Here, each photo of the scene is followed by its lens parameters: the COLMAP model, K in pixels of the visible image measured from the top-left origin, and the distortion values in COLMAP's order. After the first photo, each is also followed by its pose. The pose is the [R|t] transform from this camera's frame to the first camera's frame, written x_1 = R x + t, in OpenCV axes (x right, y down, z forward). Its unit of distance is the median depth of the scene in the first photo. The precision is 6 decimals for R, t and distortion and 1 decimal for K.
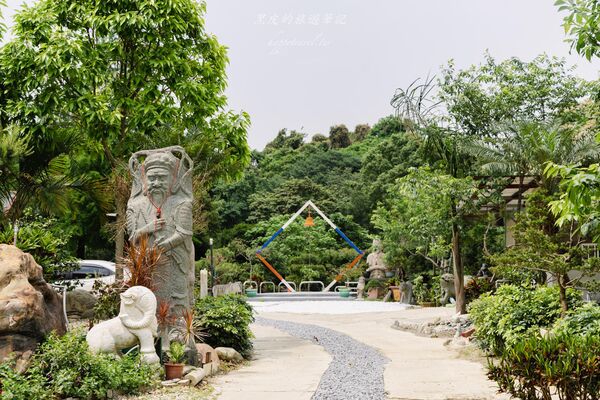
lens RADIAL K [[1050.7, 0, 300.7], [0, 1050.7, 200.2], [0, 0, 1]] dist [0.008896, 0.000000]
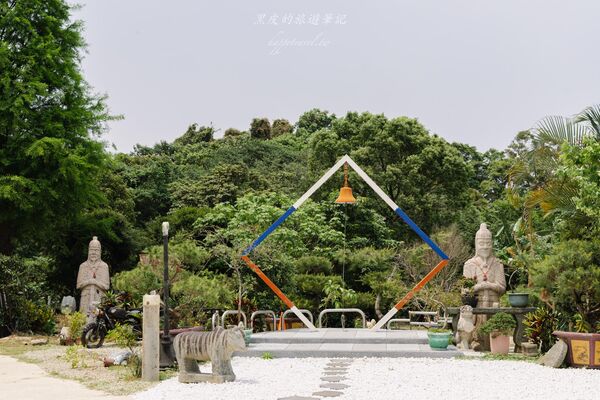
lens RADIAL K [[928.6, 0, 298.3], [0, 928.6, 201.2], [0, 0, 1]] dist [0.146778, 0.000000]
pose [[0.993395, 0.013220, 0.113984, -0.066203], [-0.012743, 0.999907, -0.004910, 0.024602], [-0.114038, 0.003425, 0.993470, 0.523603]]
